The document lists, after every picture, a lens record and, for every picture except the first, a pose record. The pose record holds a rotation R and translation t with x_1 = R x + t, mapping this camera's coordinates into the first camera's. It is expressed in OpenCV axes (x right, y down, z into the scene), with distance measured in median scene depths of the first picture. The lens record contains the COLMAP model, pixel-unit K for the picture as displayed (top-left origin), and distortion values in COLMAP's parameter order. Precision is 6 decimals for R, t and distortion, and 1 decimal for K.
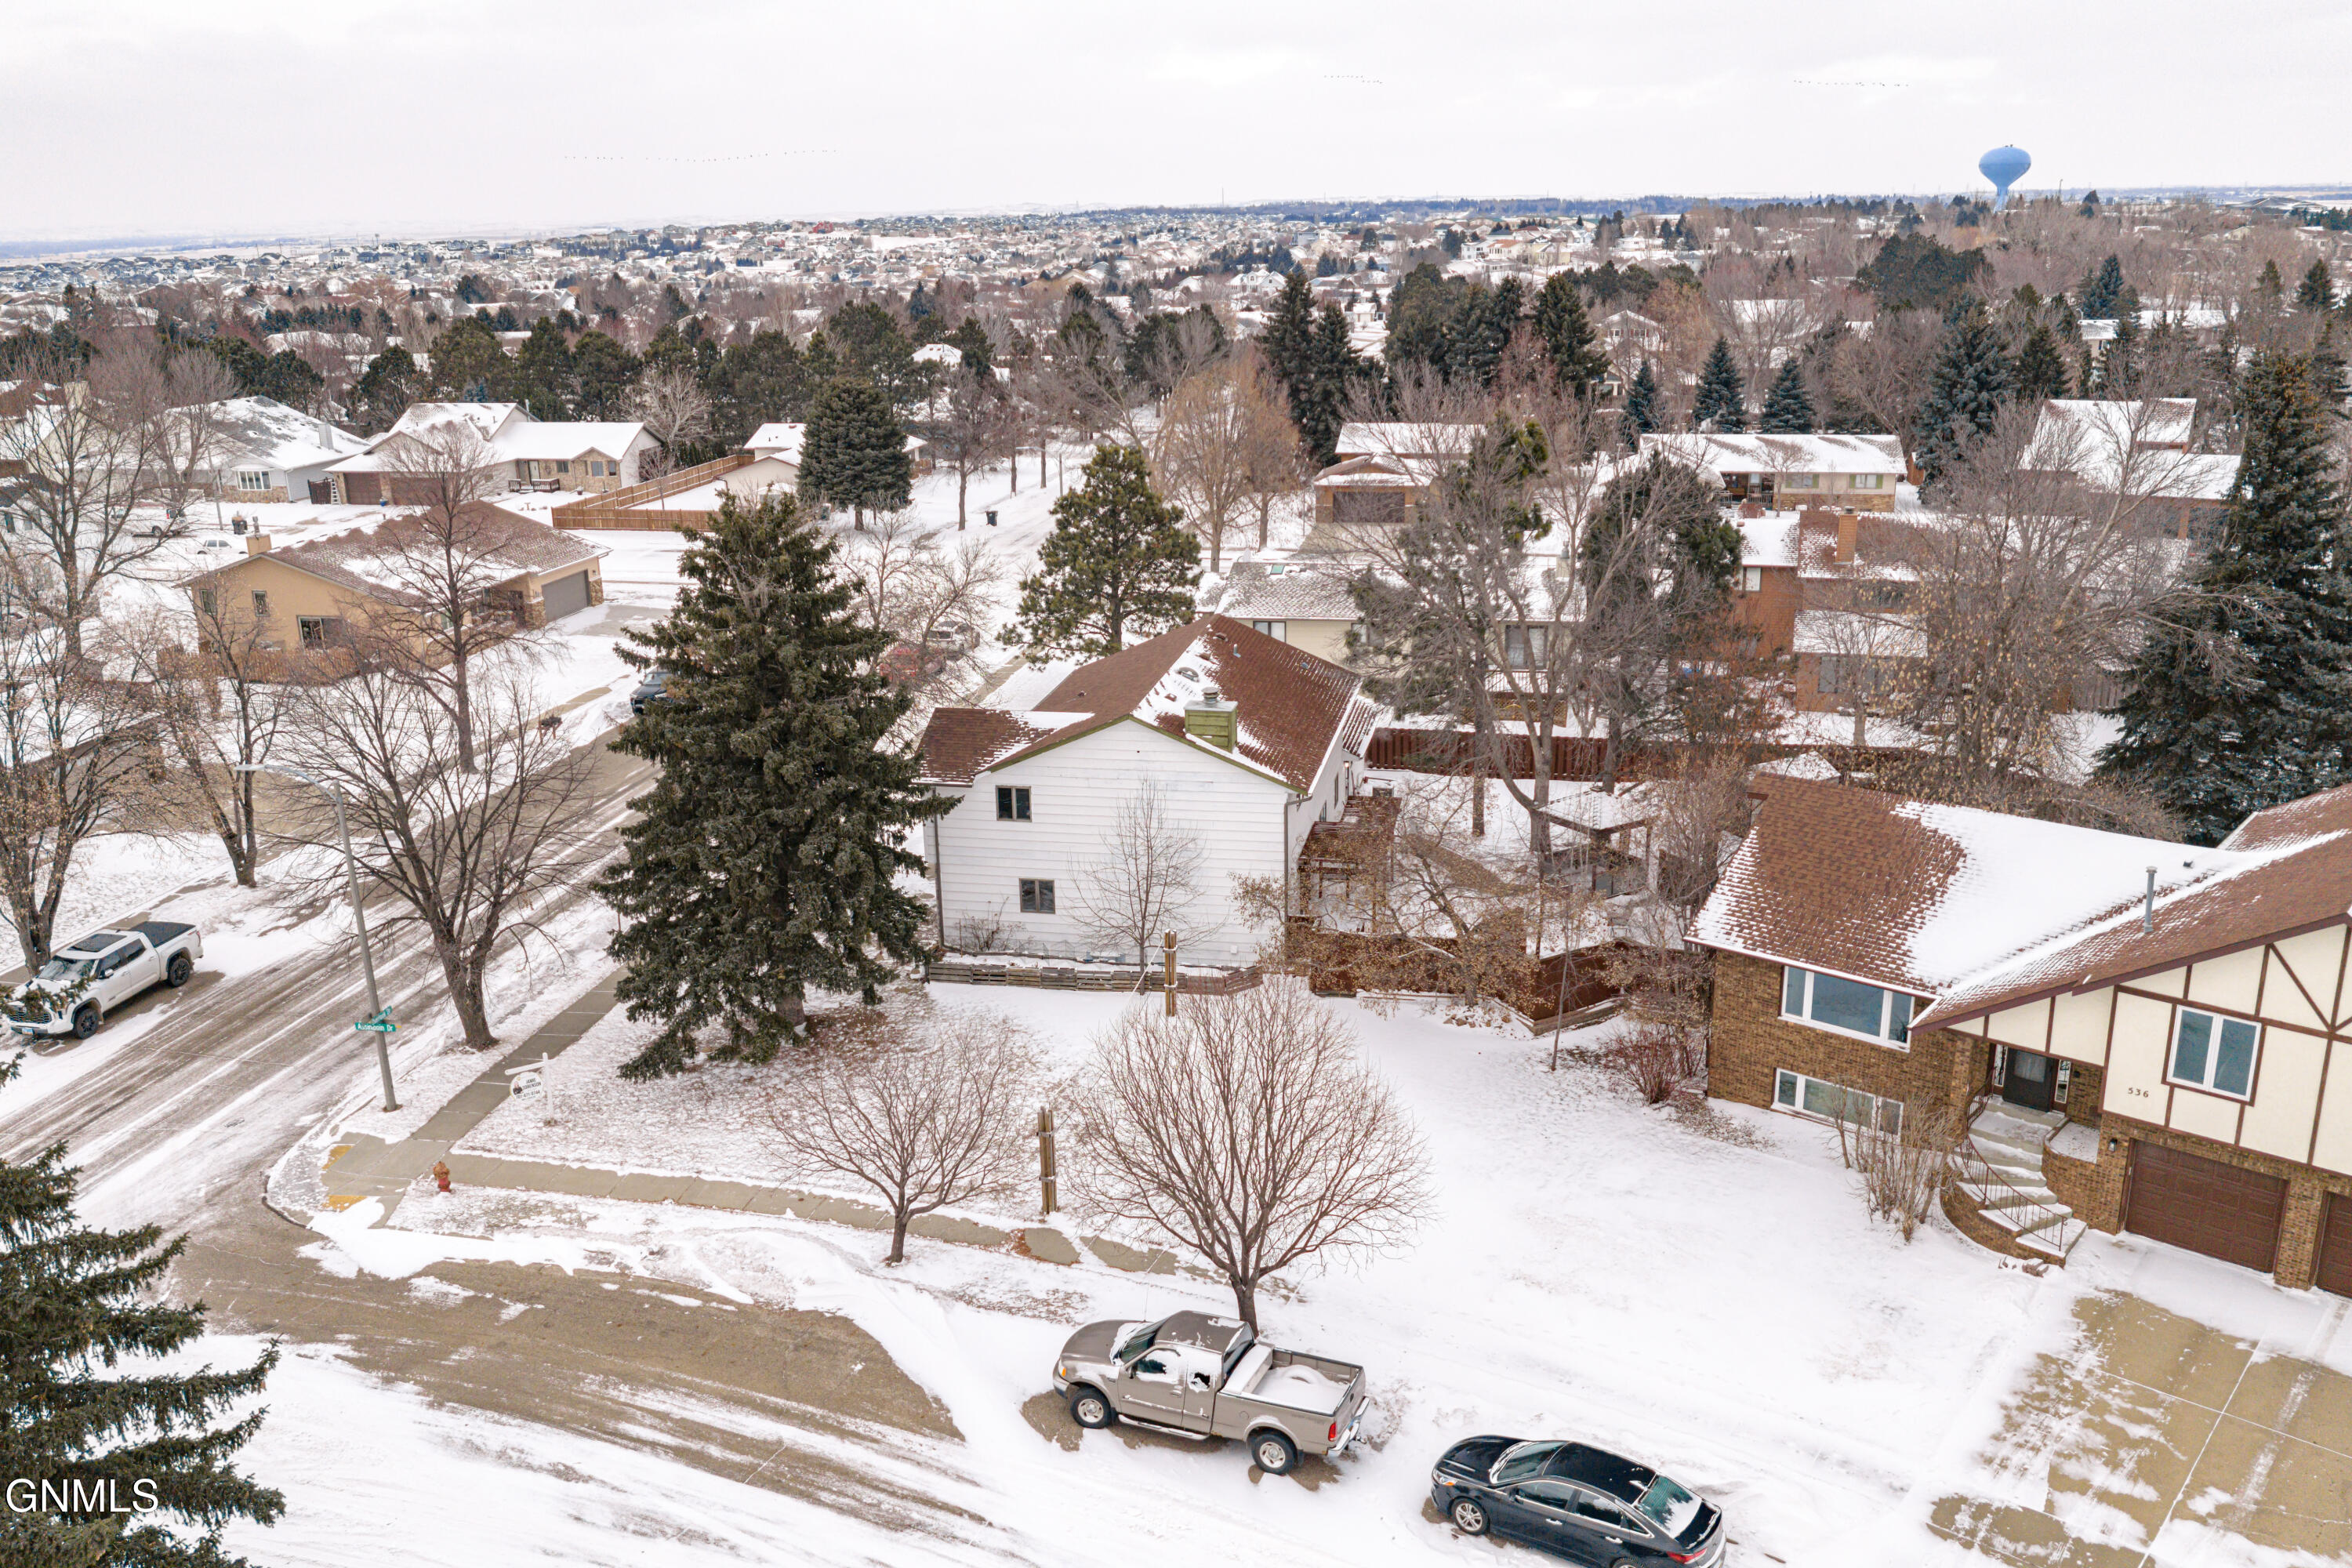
lens RADIAL K [[1930.0, 0, 1177.3], [0, 1930.0, 778.4], [0, 0, 1]] dist [0.026524, -0.047580]
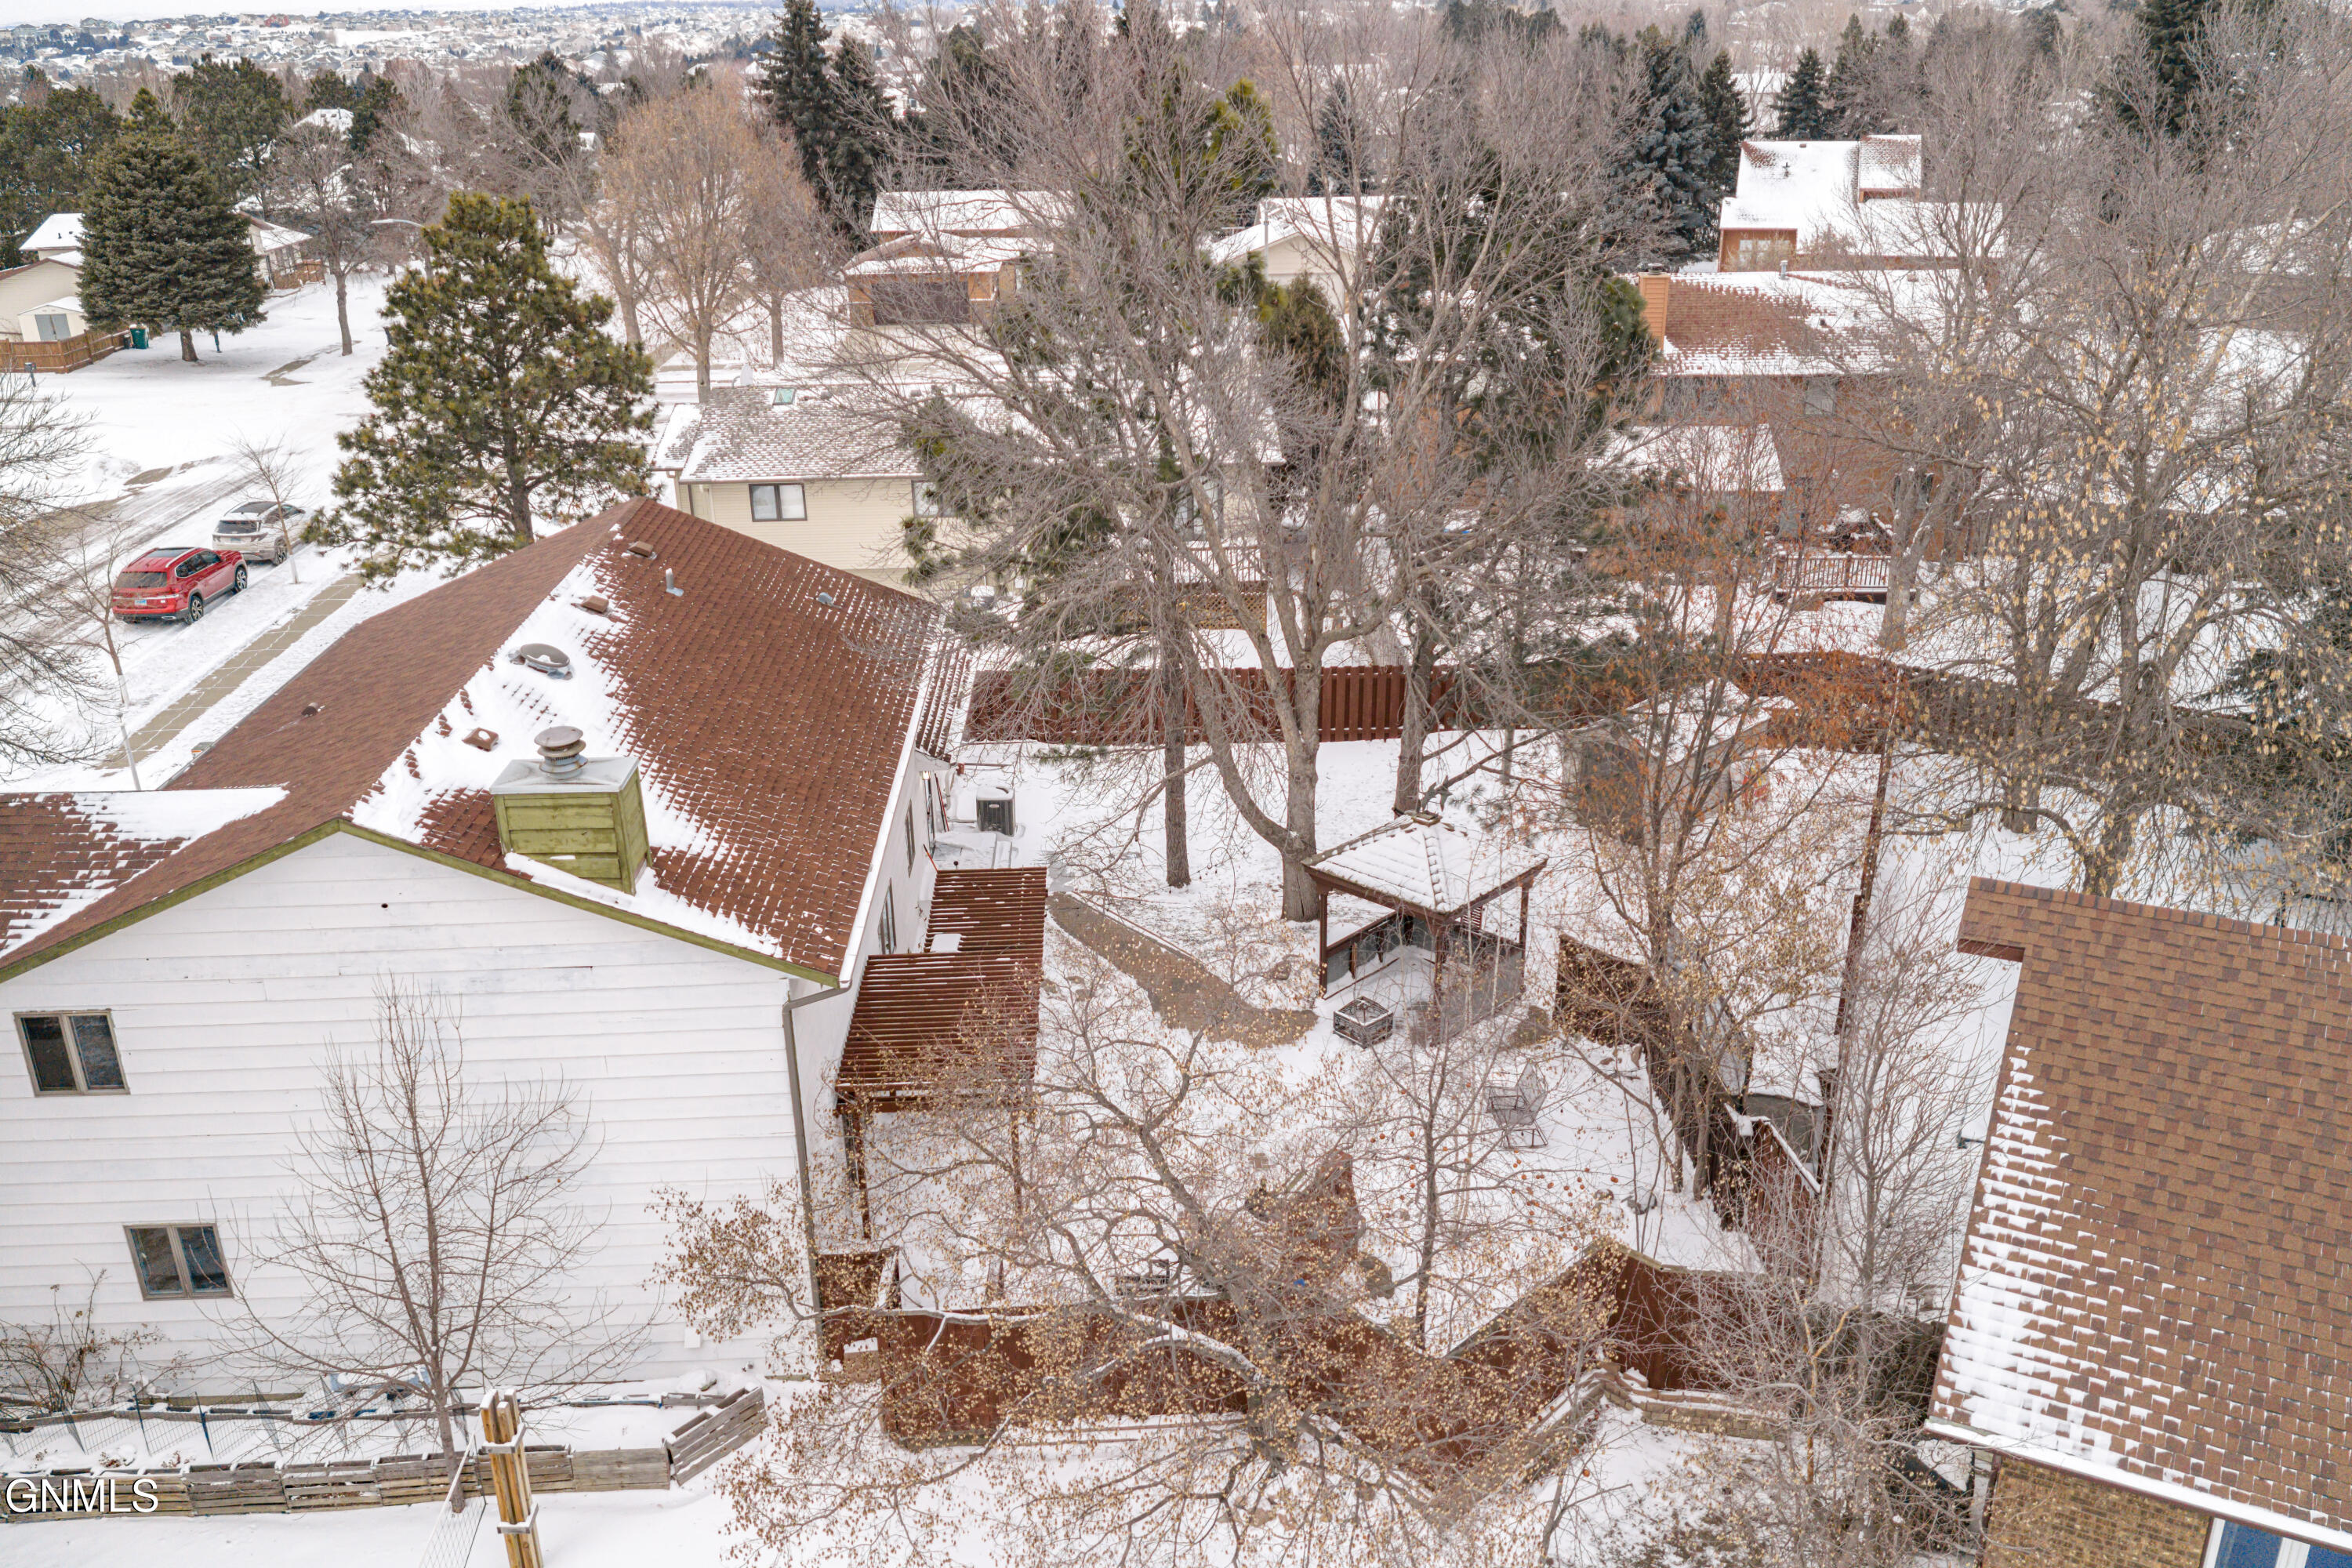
lens RADIAL K [[1930.0, 0, 1168.9], [0, 1930.0, 790.4], [0, 0, 1]] dist [0.026524, -0.047580]
pose [[0.974464, -0.084944, 0.207854, 0.033044], [0.063913, 0.992321, 0.105896, -0.041444], [-0.215254, -0.089908, 0.972411, 0.365212]]
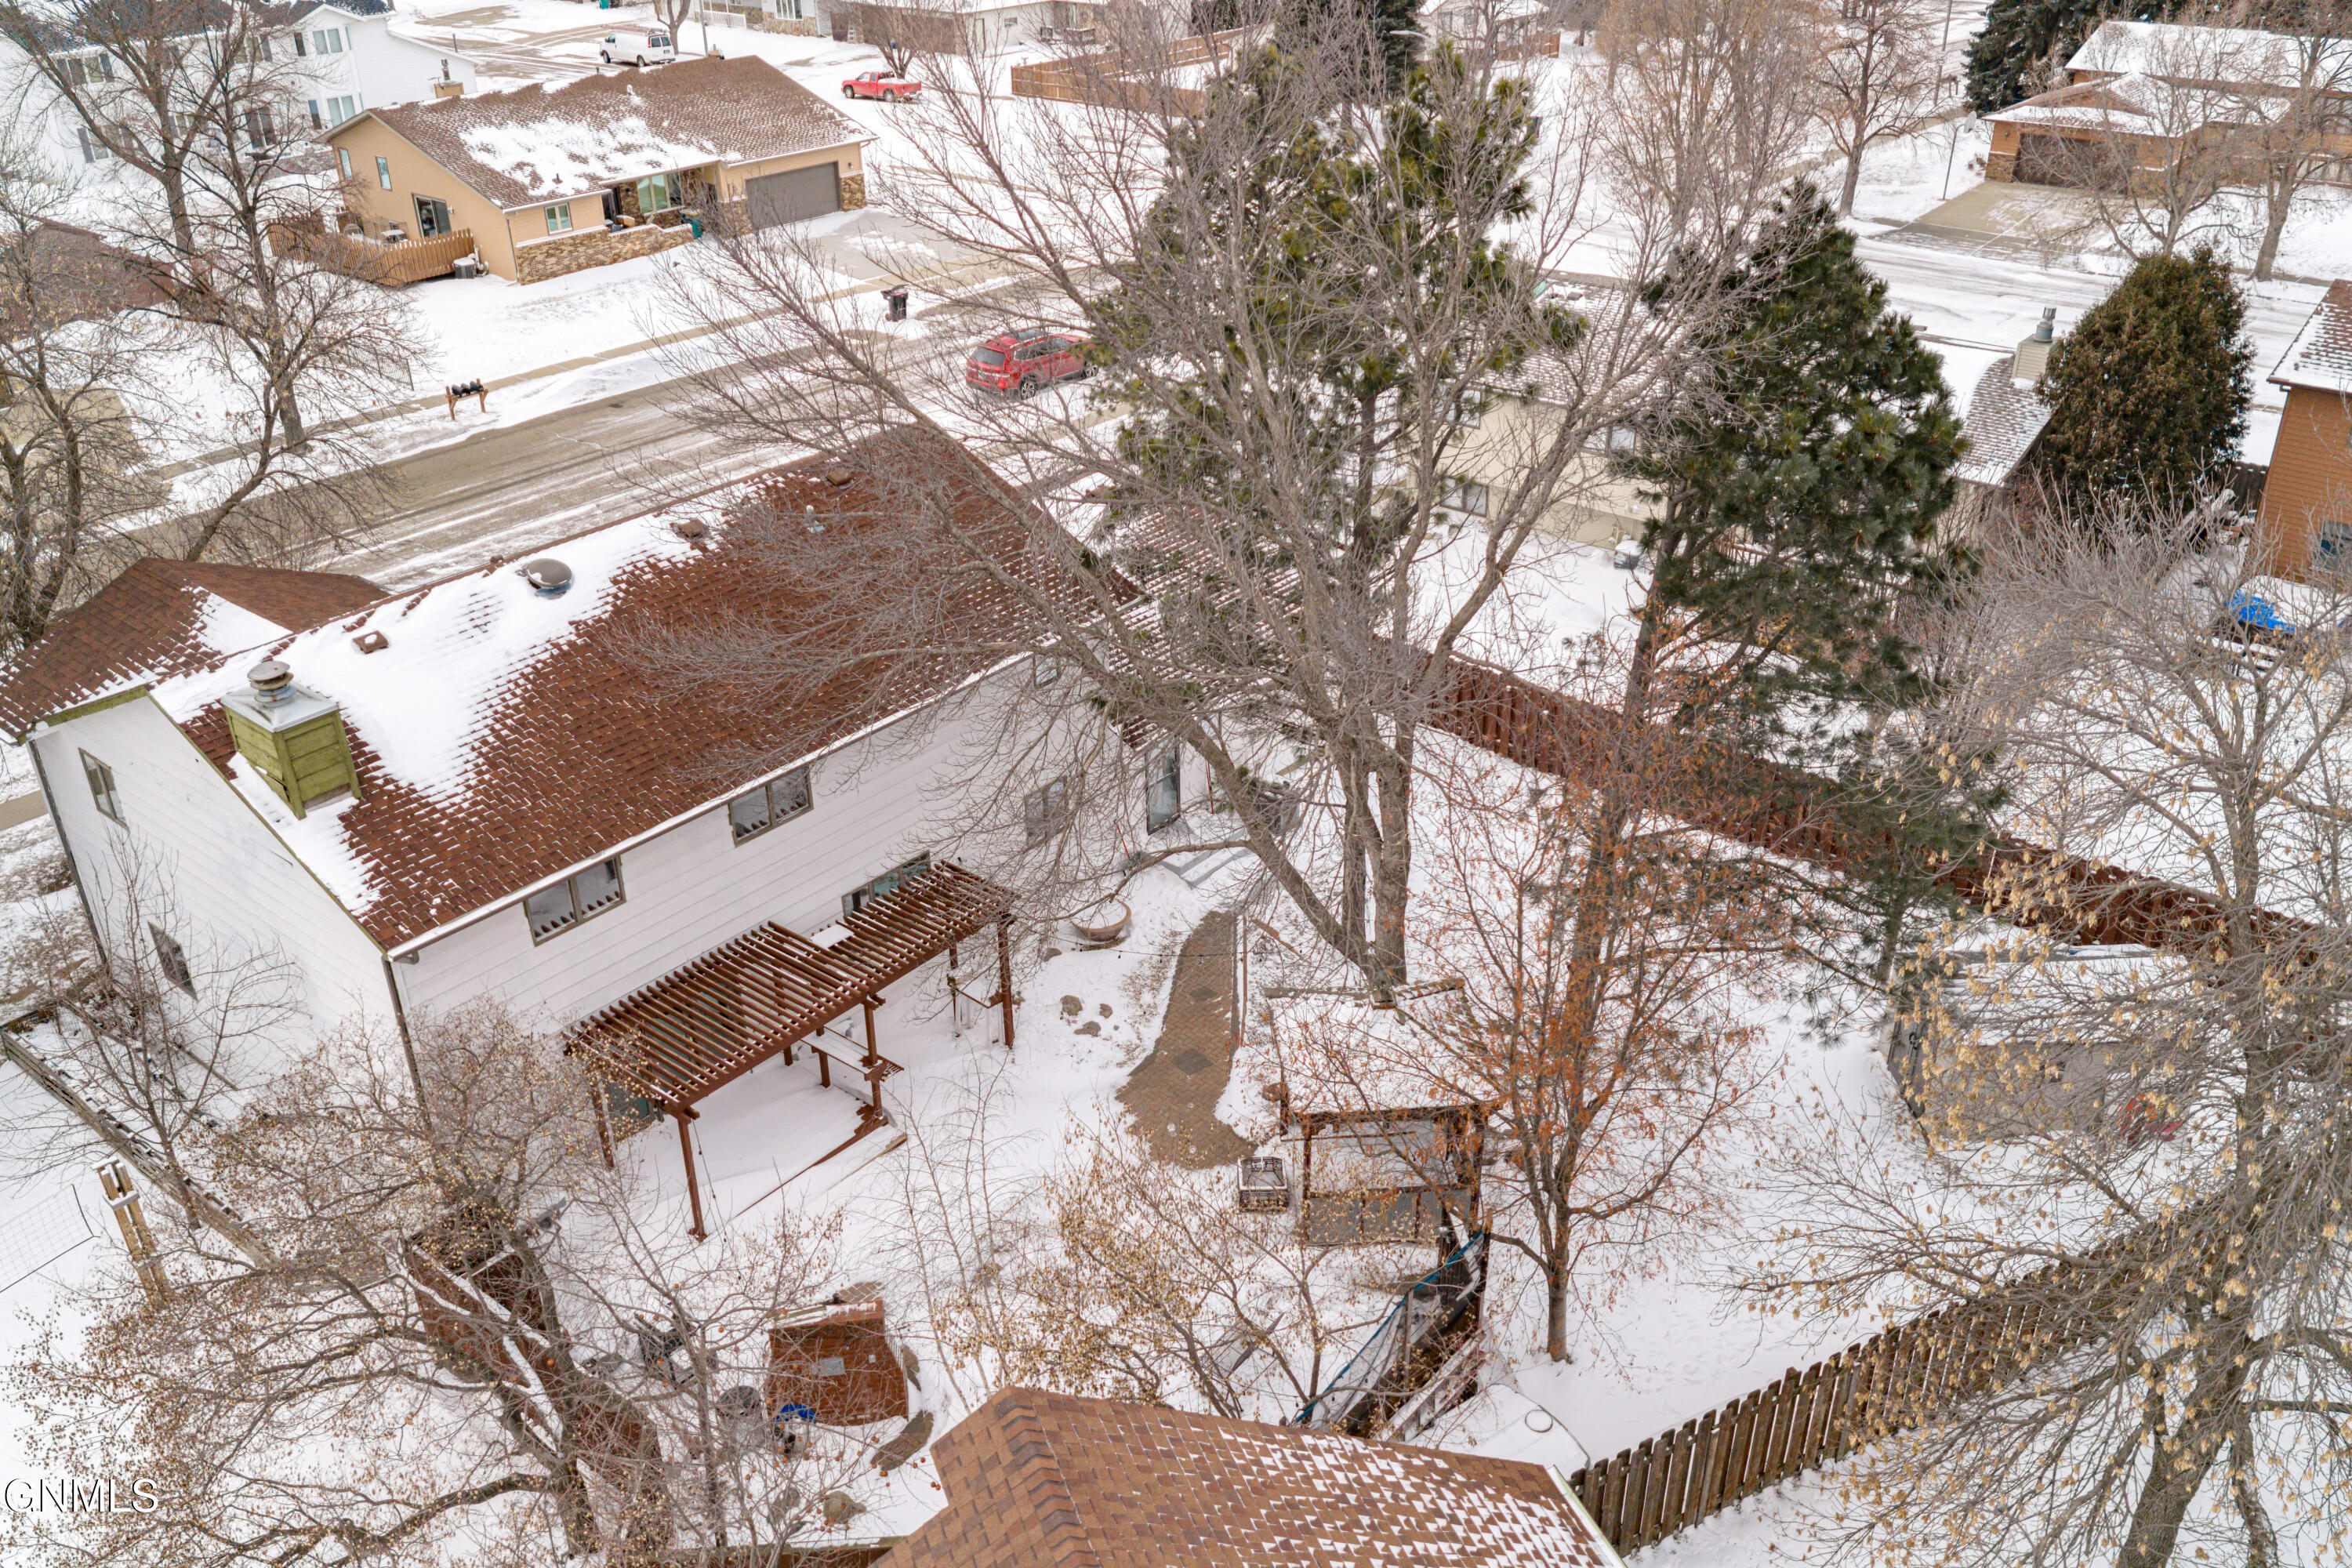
lens RADIAL K [[1930.0, 0, 1186.6], [0, 1930.0, 790.6], [0, 0, 1]] dist [0.026524, -0.047580]
pose [[0.879467, 0.232887, -0.415091, 0.241506], [-0.135665, 0.958595, 0.250382, -0.097672], [0.456215, -0.163889, 0.874647, 0.426259]]
